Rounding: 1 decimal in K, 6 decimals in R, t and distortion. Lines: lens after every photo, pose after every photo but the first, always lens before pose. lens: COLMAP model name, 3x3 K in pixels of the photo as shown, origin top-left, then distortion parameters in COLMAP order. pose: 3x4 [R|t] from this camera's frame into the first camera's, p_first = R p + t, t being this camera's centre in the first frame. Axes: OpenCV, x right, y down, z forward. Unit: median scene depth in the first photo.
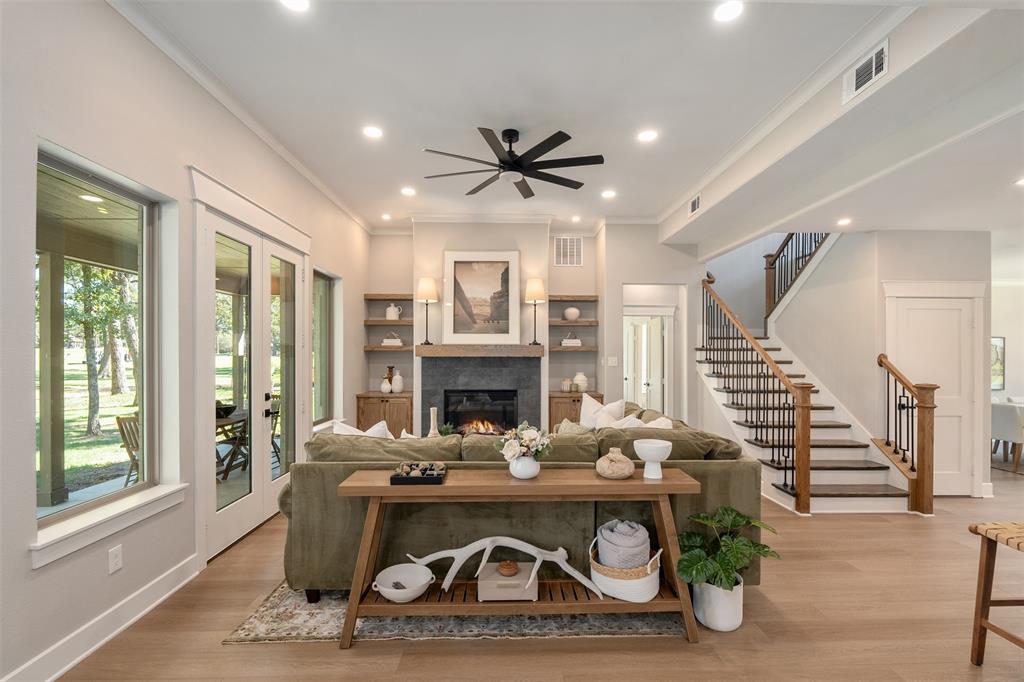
lens RADIAL K [[498.4, 0, 513.3], [0, 498.4, 354.9], [0, 0, 1]] dist [0.000170, 0.000019]
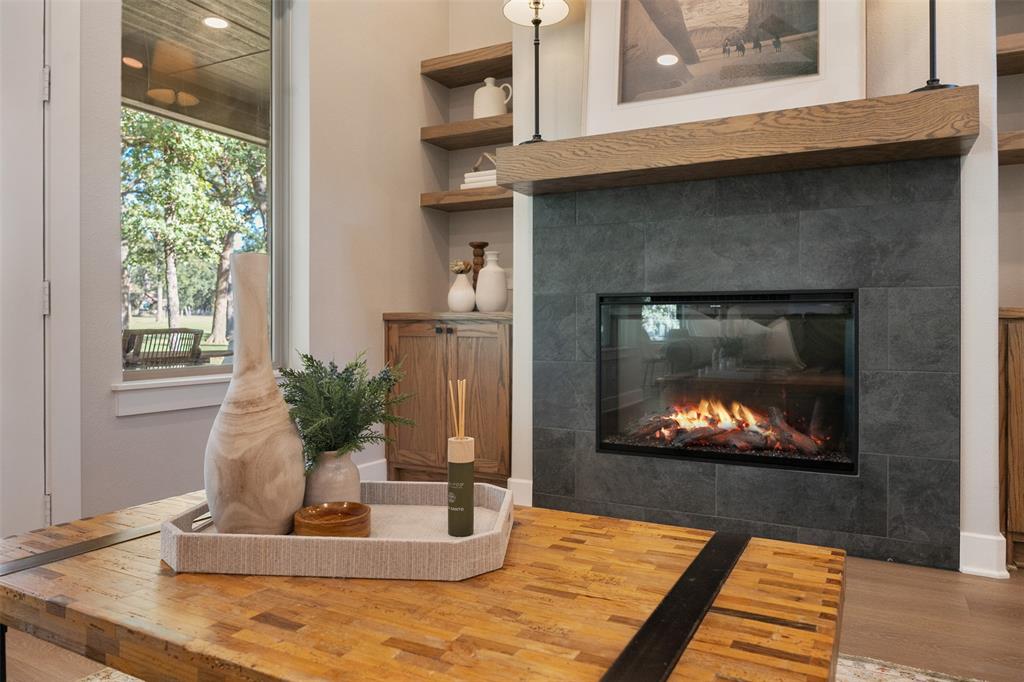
lens RADIAL K [[693.5, 0, 507.3], [0, 693.5, 325.4], [0, 0, 1]] dist [0.003472, 0.001836]
pose [[0.872195, -0.000522, -0.489157, 0.026839], [-0.000297, 0.999999, -0.001596, 0.090668], [0.489157, 0.001537, 0.872194, 0.587629]]
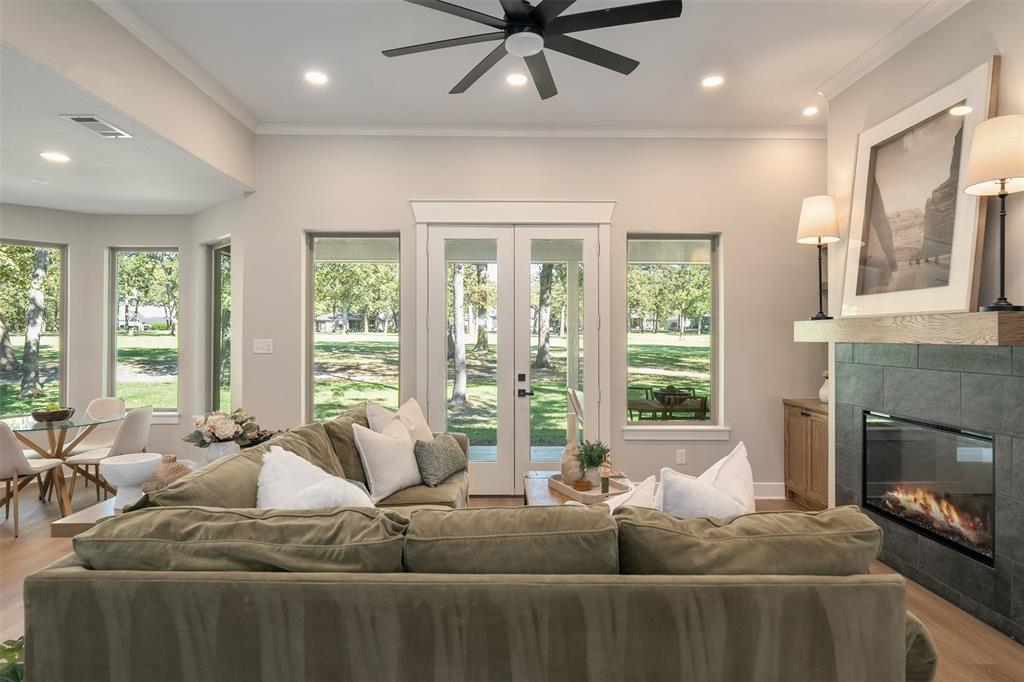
lens RADIAL K [[521.3, 0, 512.0], [0, 521.3, 341.0], [0, 0, 1]] dist [-0.025215, 0.000044]
pose [[-0.014279, -0.001702, -0.999897, 0.390484], [-0.005287, 0.999985, -0.001626, 0.004117], [0.999884, 0.005263, -0.014288, 0.652724]]
